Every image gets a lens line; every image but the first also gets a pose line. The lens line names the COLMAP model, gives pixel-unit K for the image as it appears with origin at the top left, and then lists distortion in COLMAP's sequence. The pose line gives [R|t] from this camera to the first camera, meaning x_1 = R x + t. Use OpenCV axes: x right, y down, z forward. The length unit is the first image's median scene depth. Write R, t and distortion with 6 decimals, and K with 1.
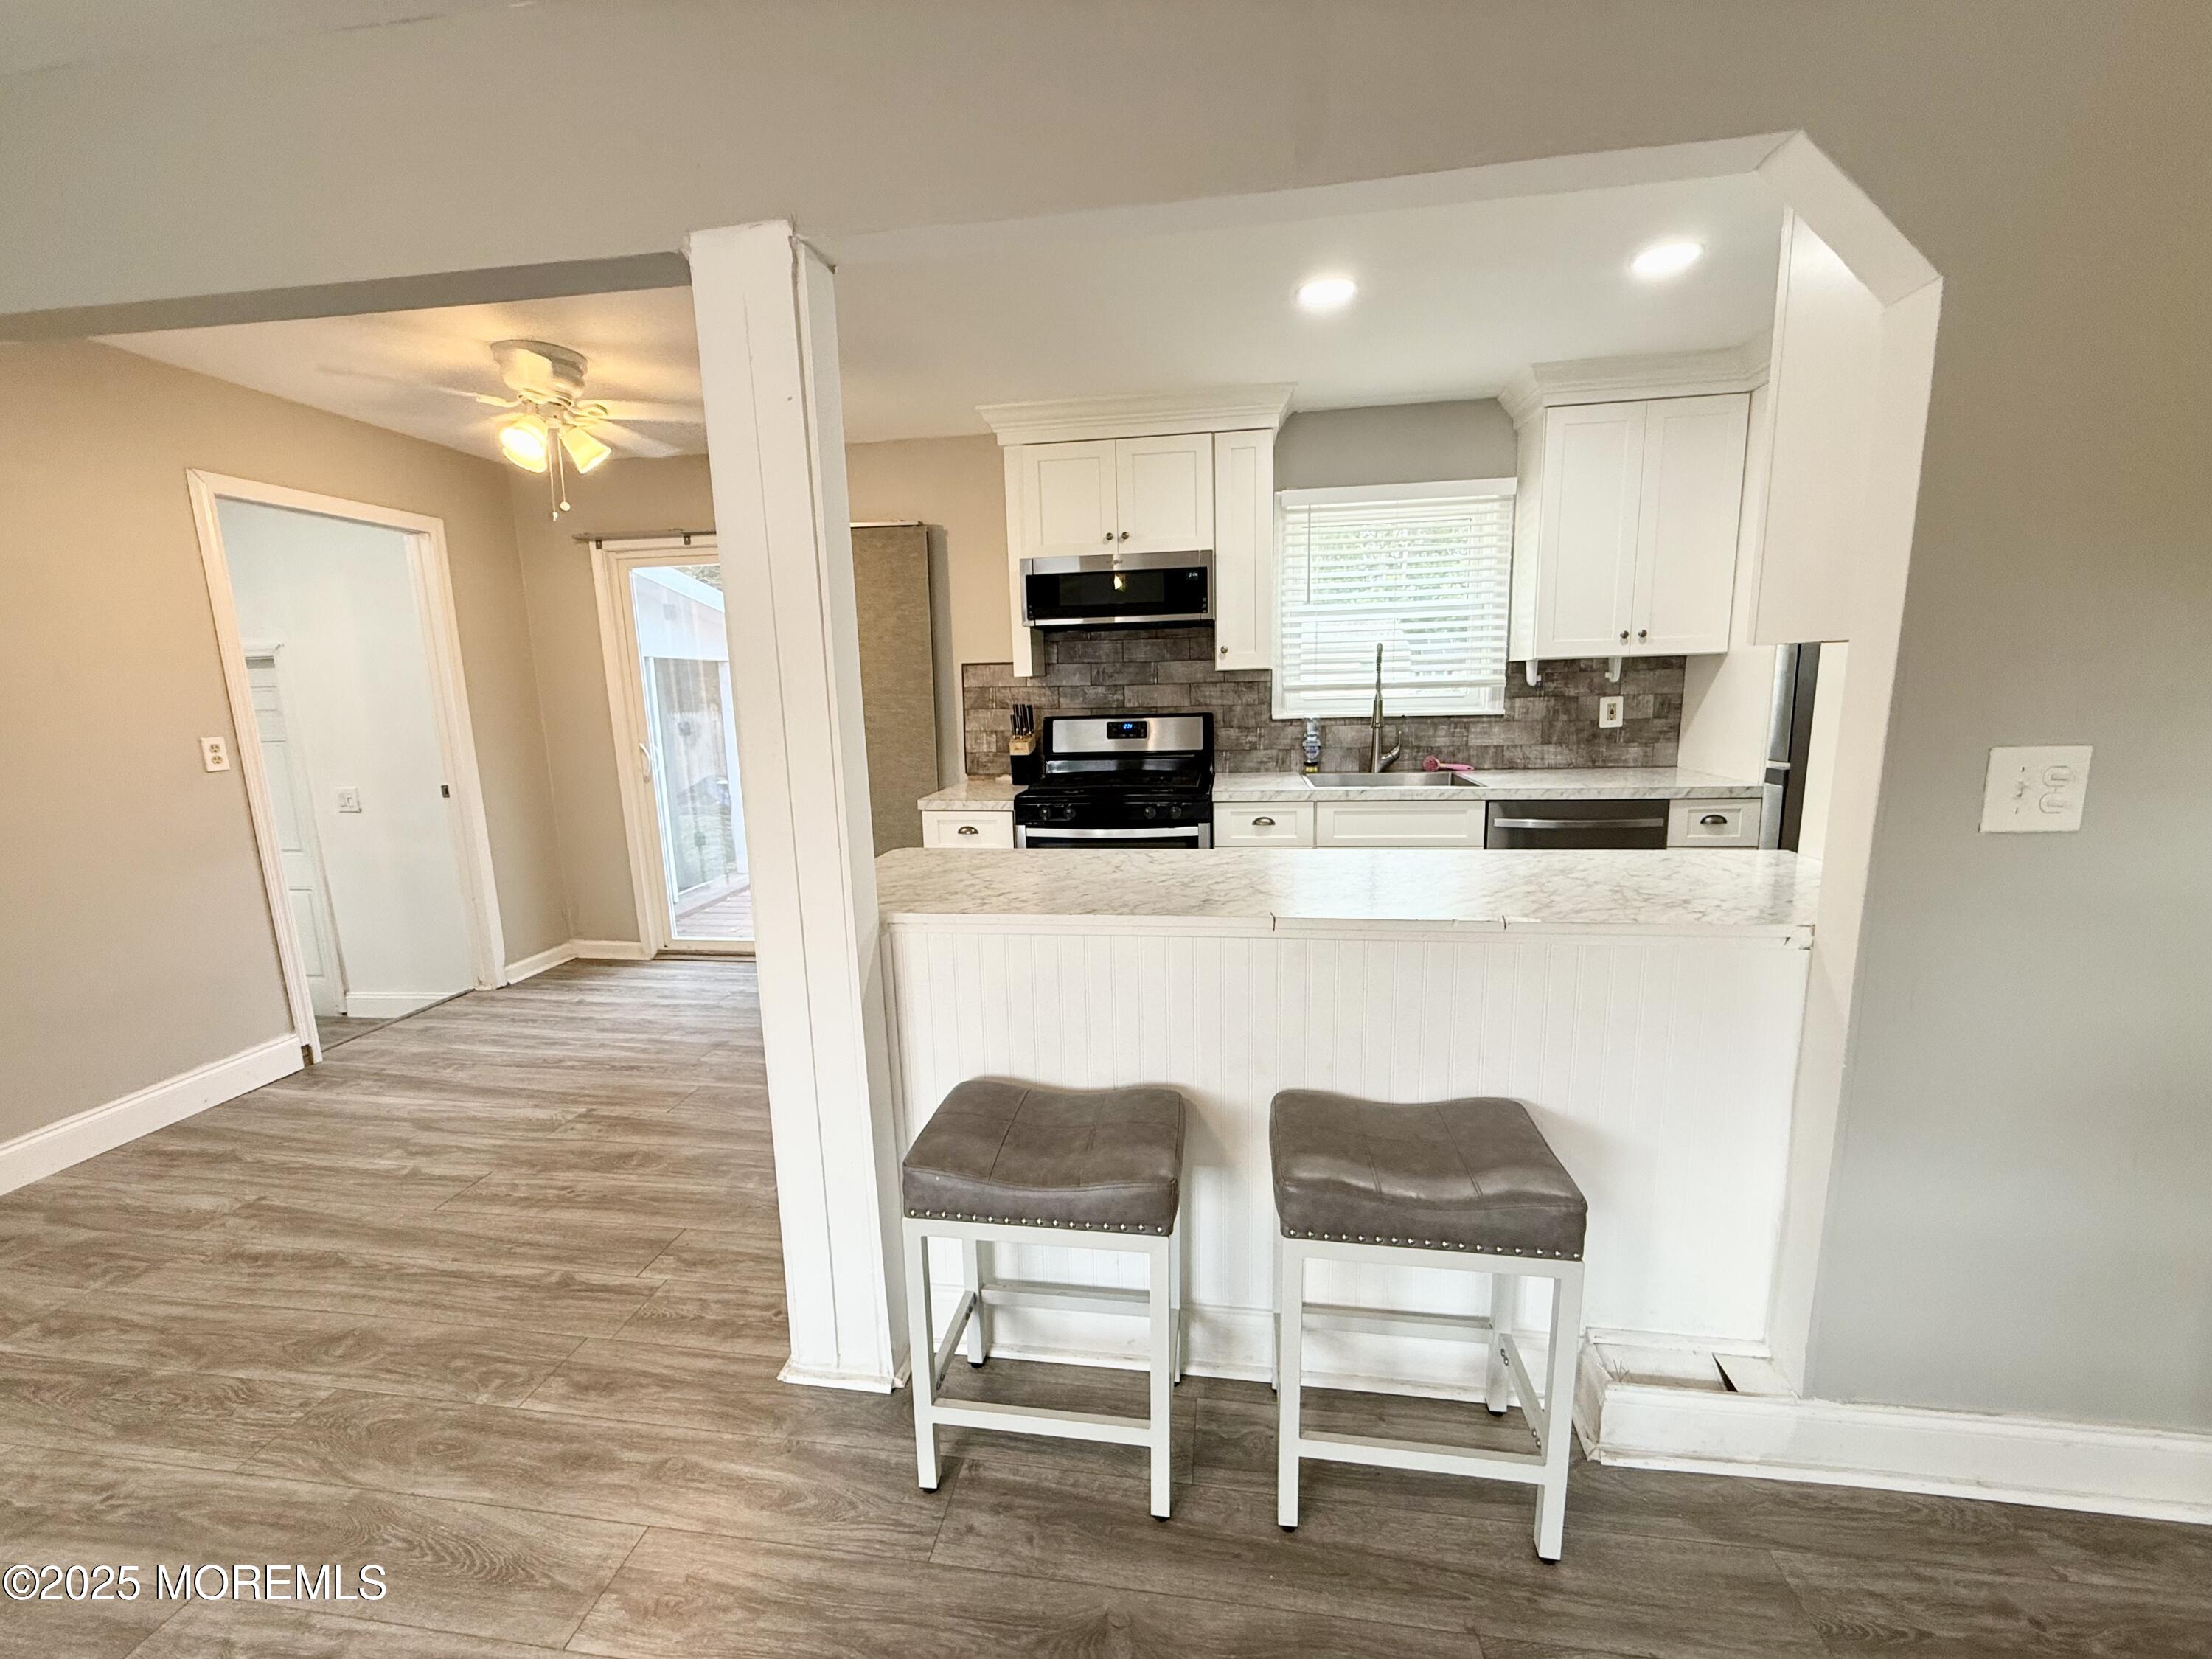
lens RADIAL K [[881.2, 0, 1102.7], [0, 881.2, 831.5], [0, 0, 1]] dist [-0.000020, 0.000095]
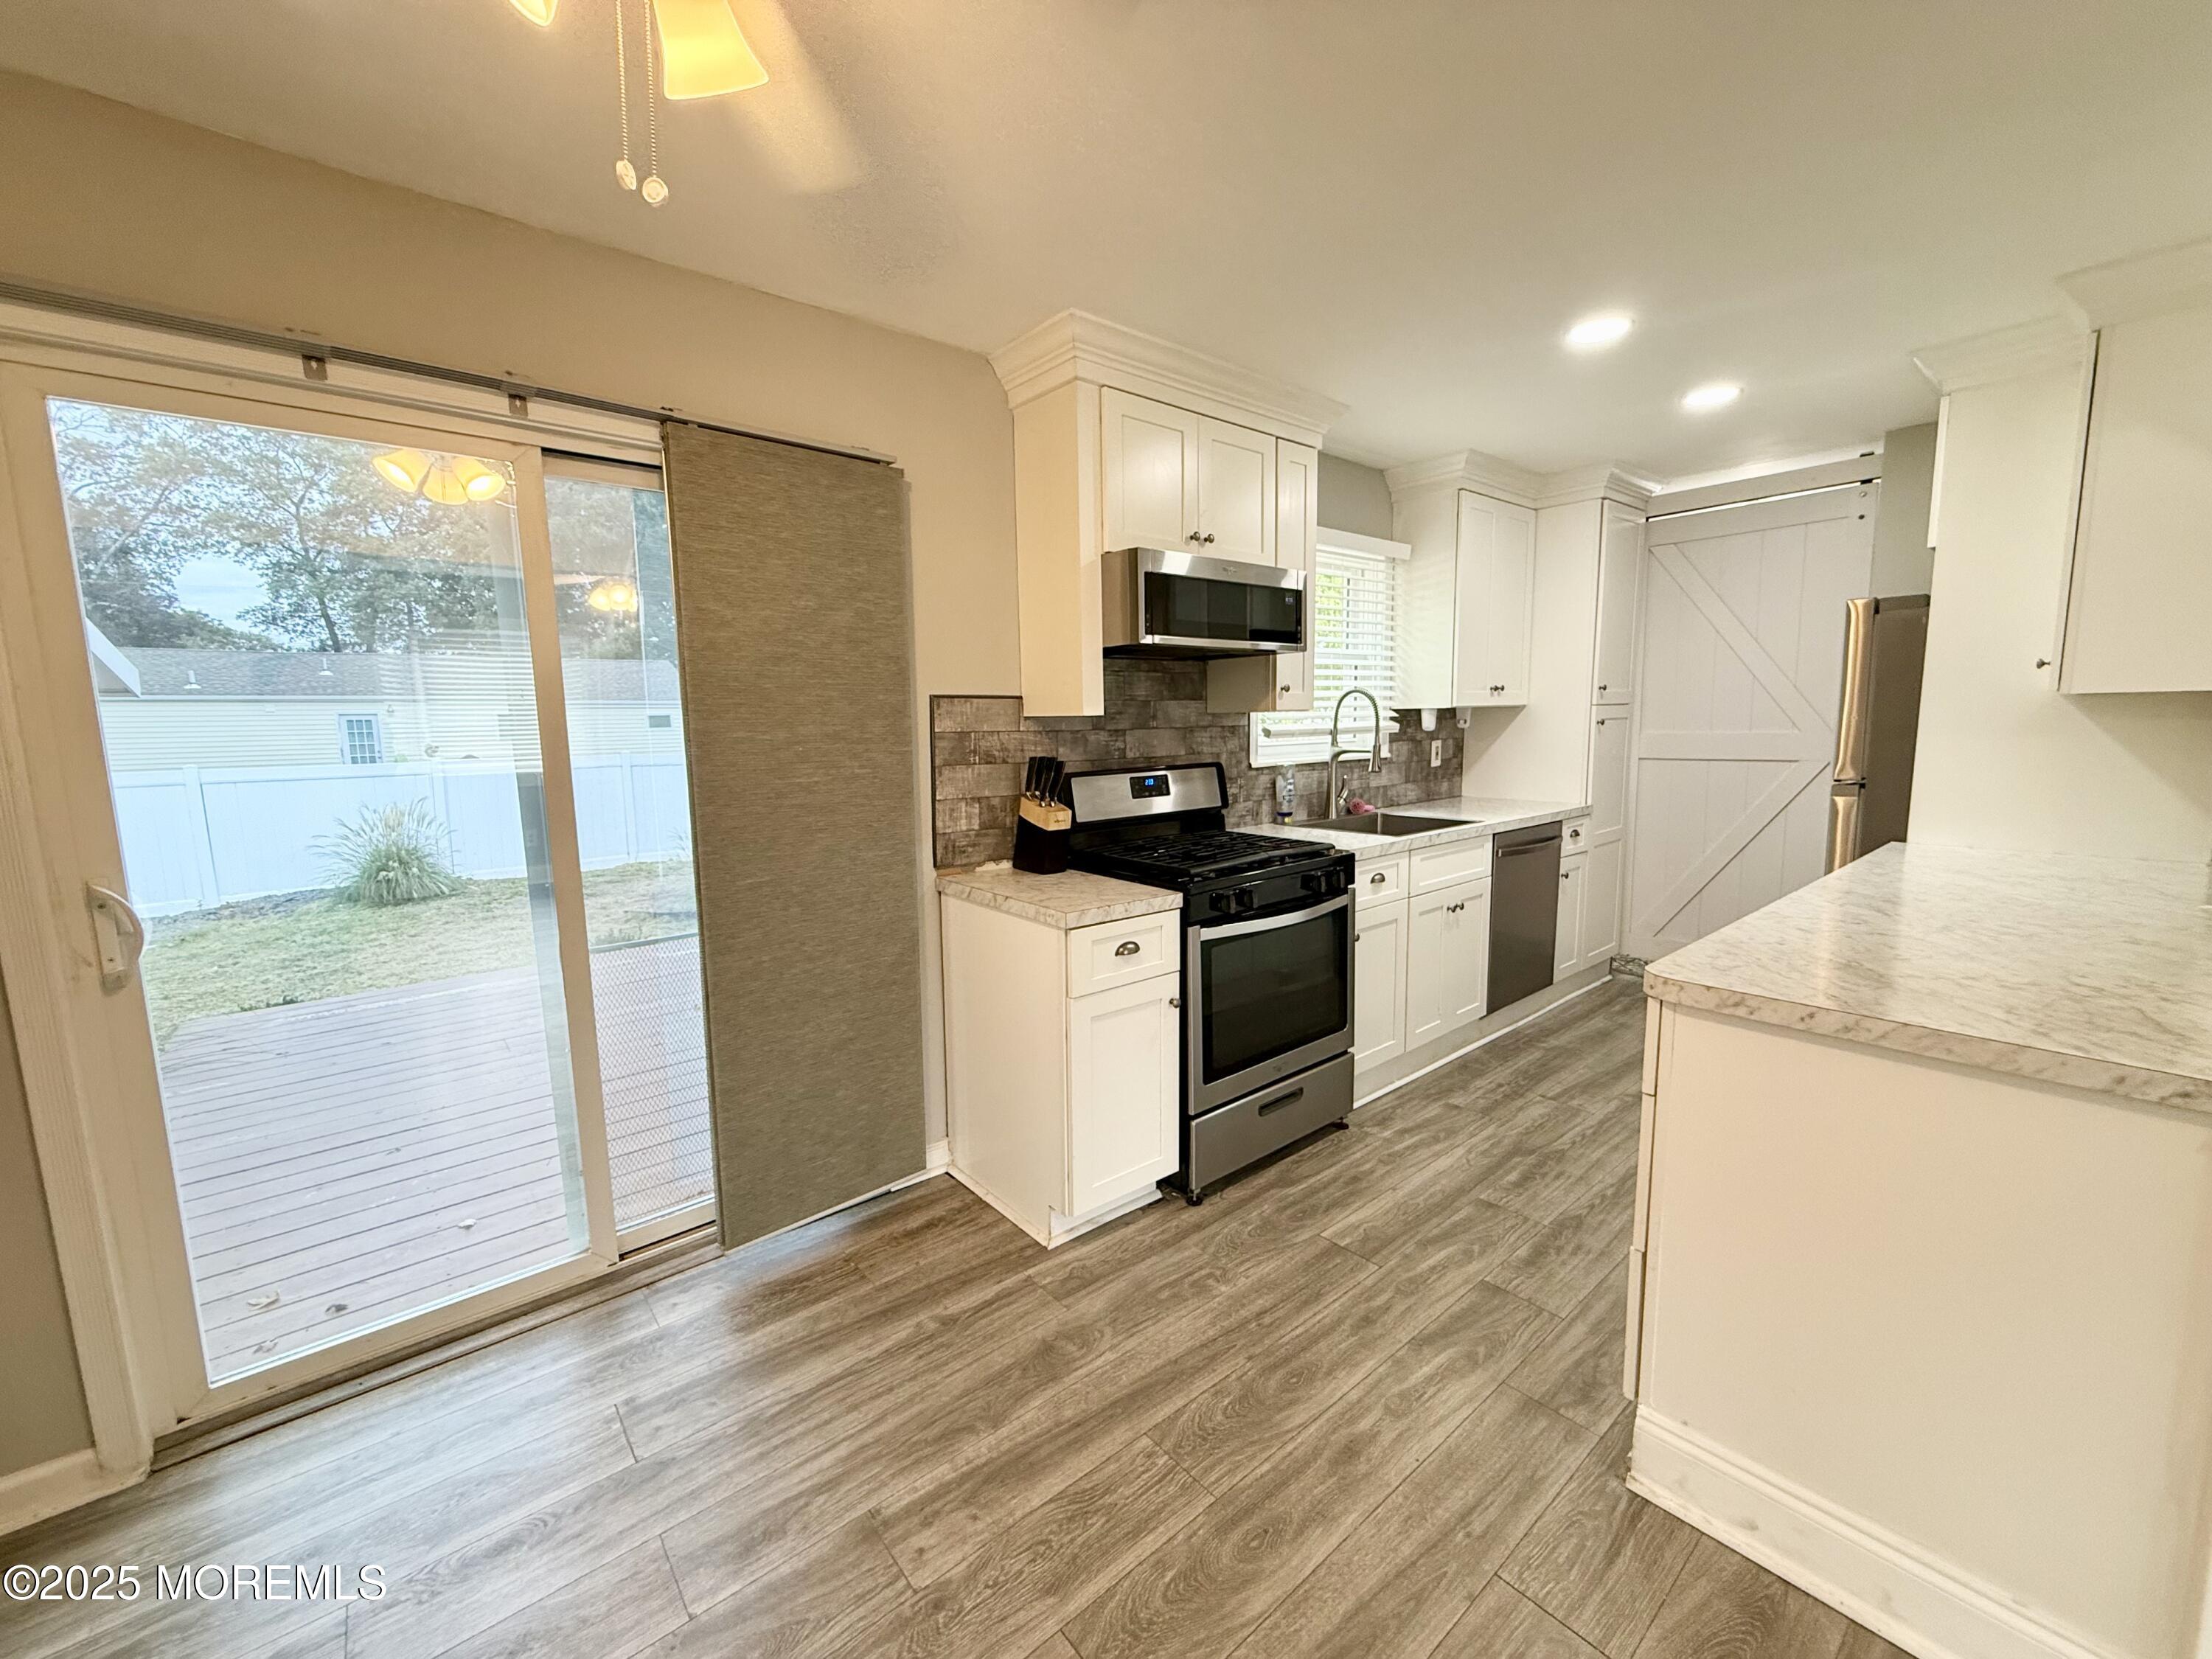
lens RADIAL K [[881.2, 0, 1101.4], [0, 881.2, 829.5], [0, 0, 1]] dist [-0.000020, 0.000095]
pose [[0.668014, -0.078211, 0.740027, -0.658960], [0.126594, 0.991910, -0.009444, -0.086790], [-0.733302, 0.099992, 0.672510, 0.587143]]
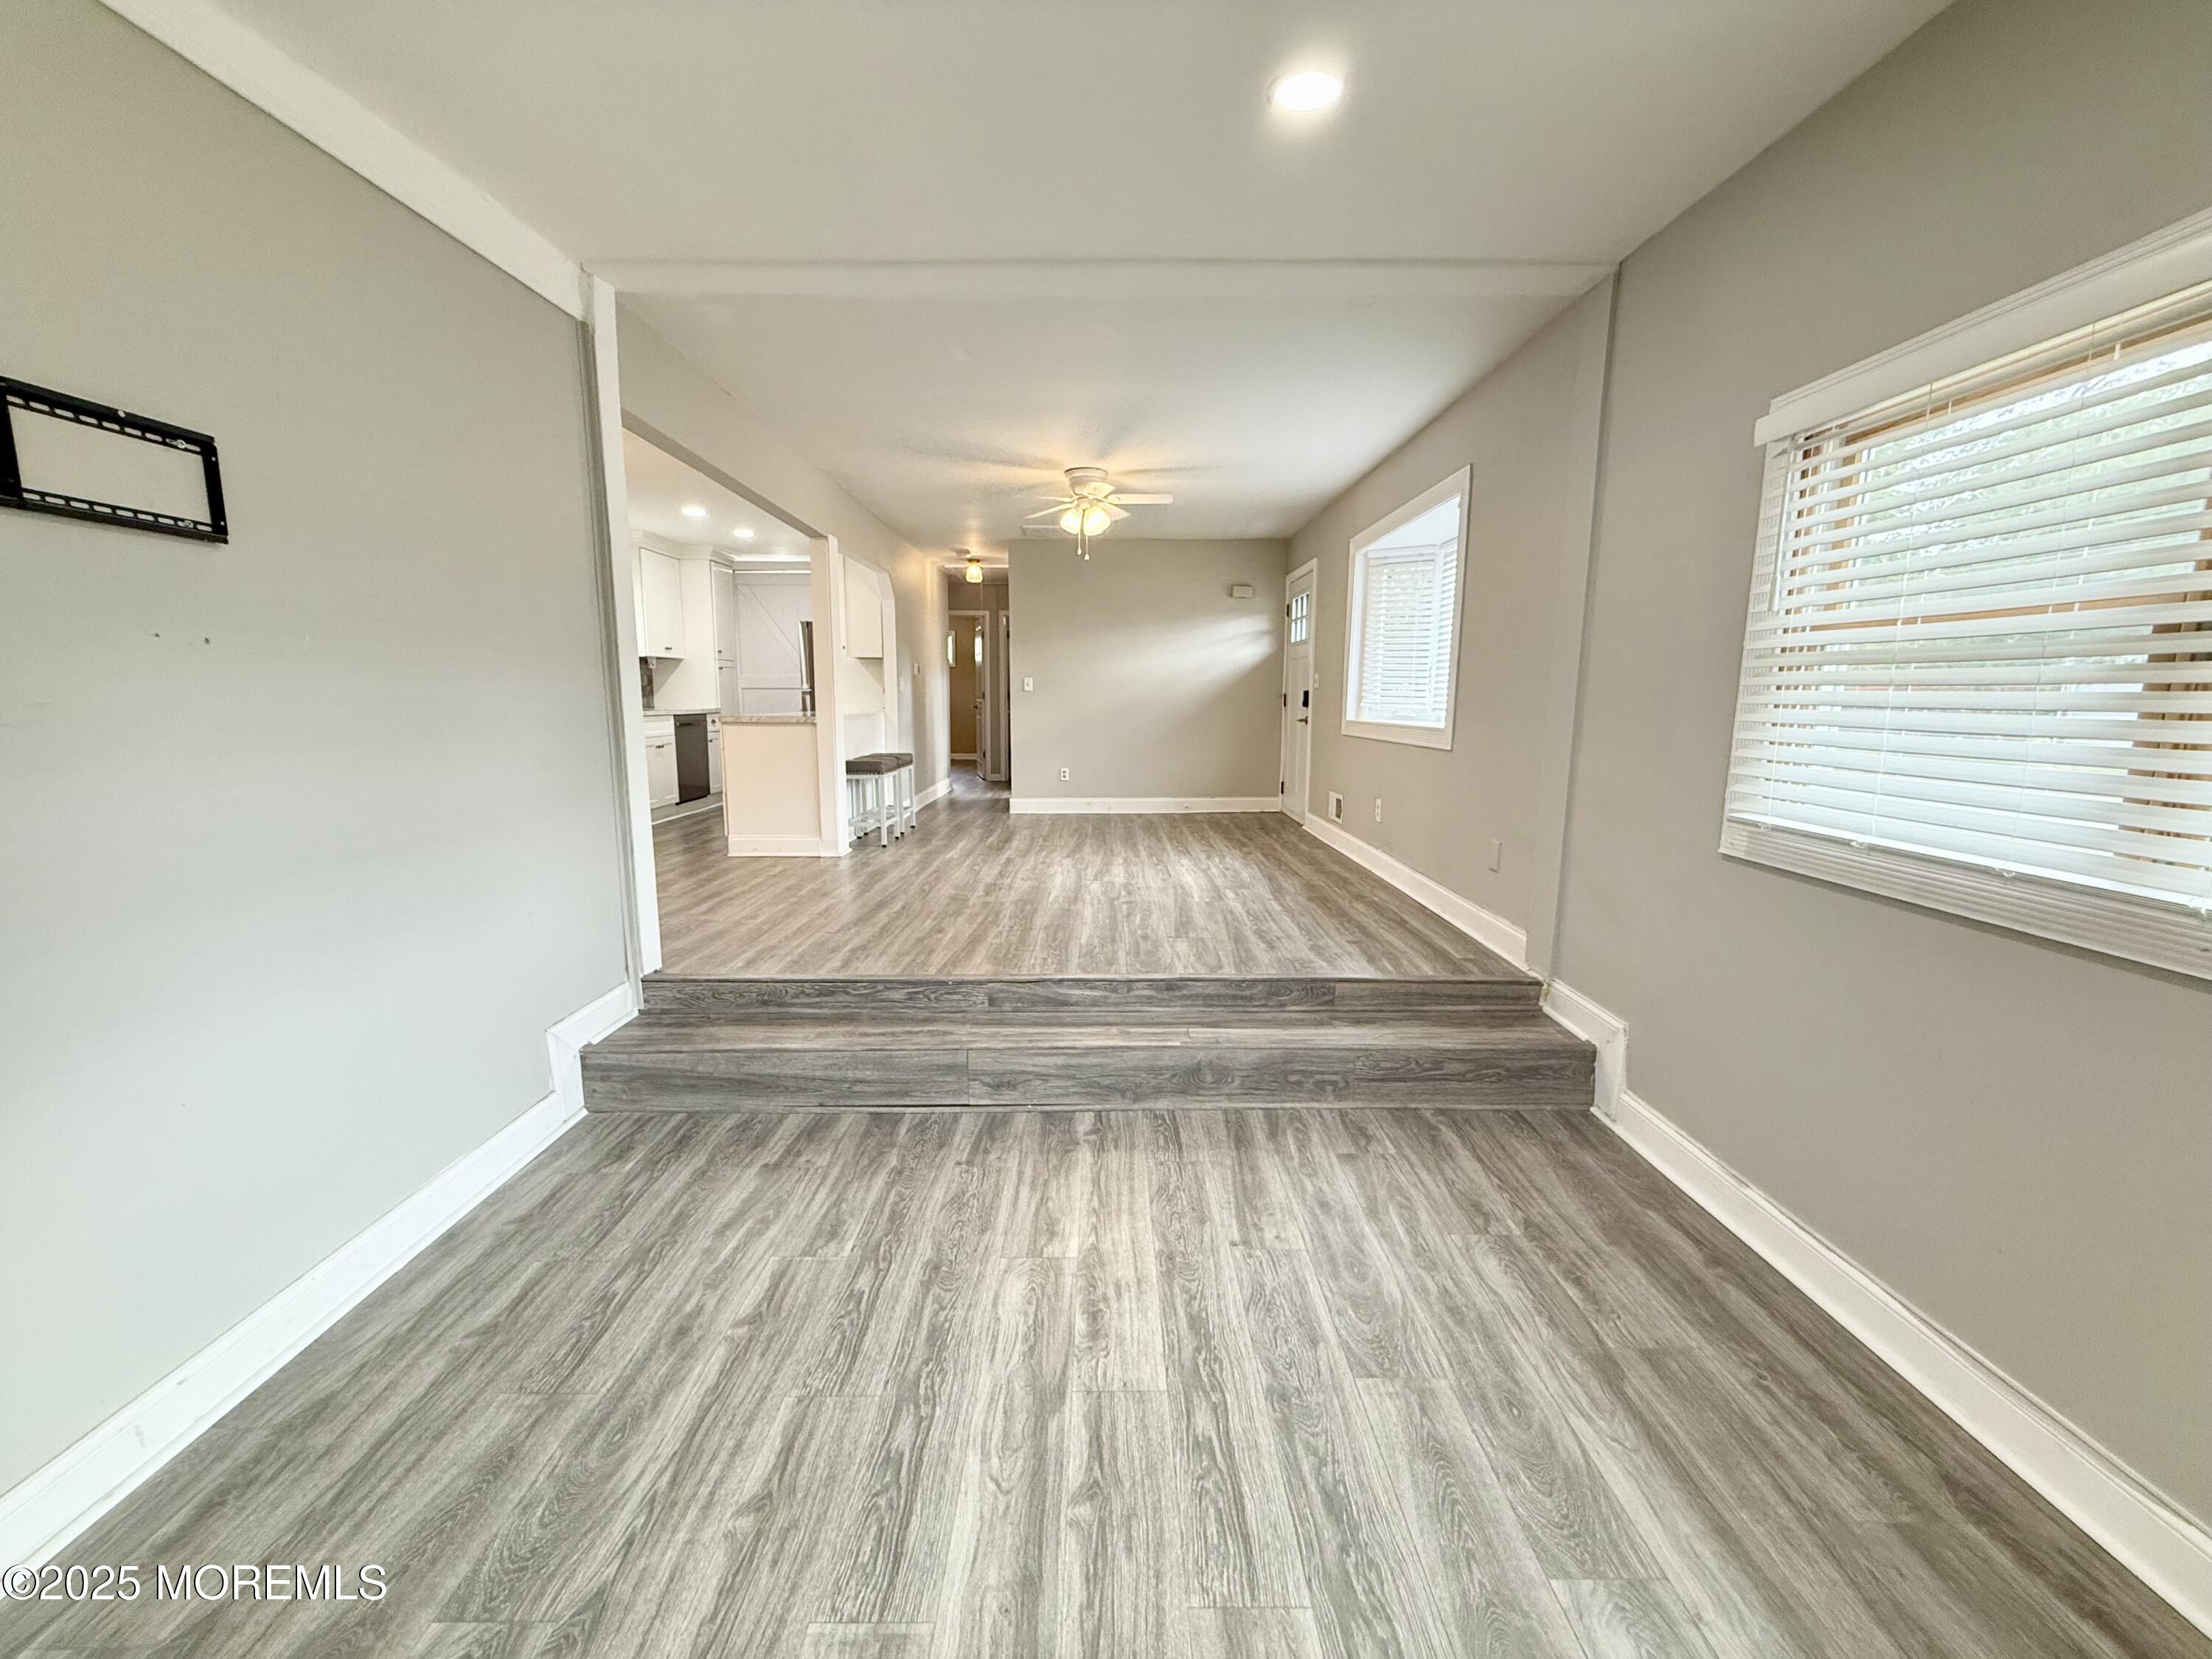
lens RADIAL K [[881.2, 0, 1099.0], [0, 881.2, 832.9], [0, 0, 1]] dist [-0.000020, 0.000095]
pose [[-0.141569, -0.124930, 0.982014, -1.953268], [0.164278, 0.975285, 0.147757, 0.102626], [-0.976202, 0.182241, -0.117547, 0.216254]]
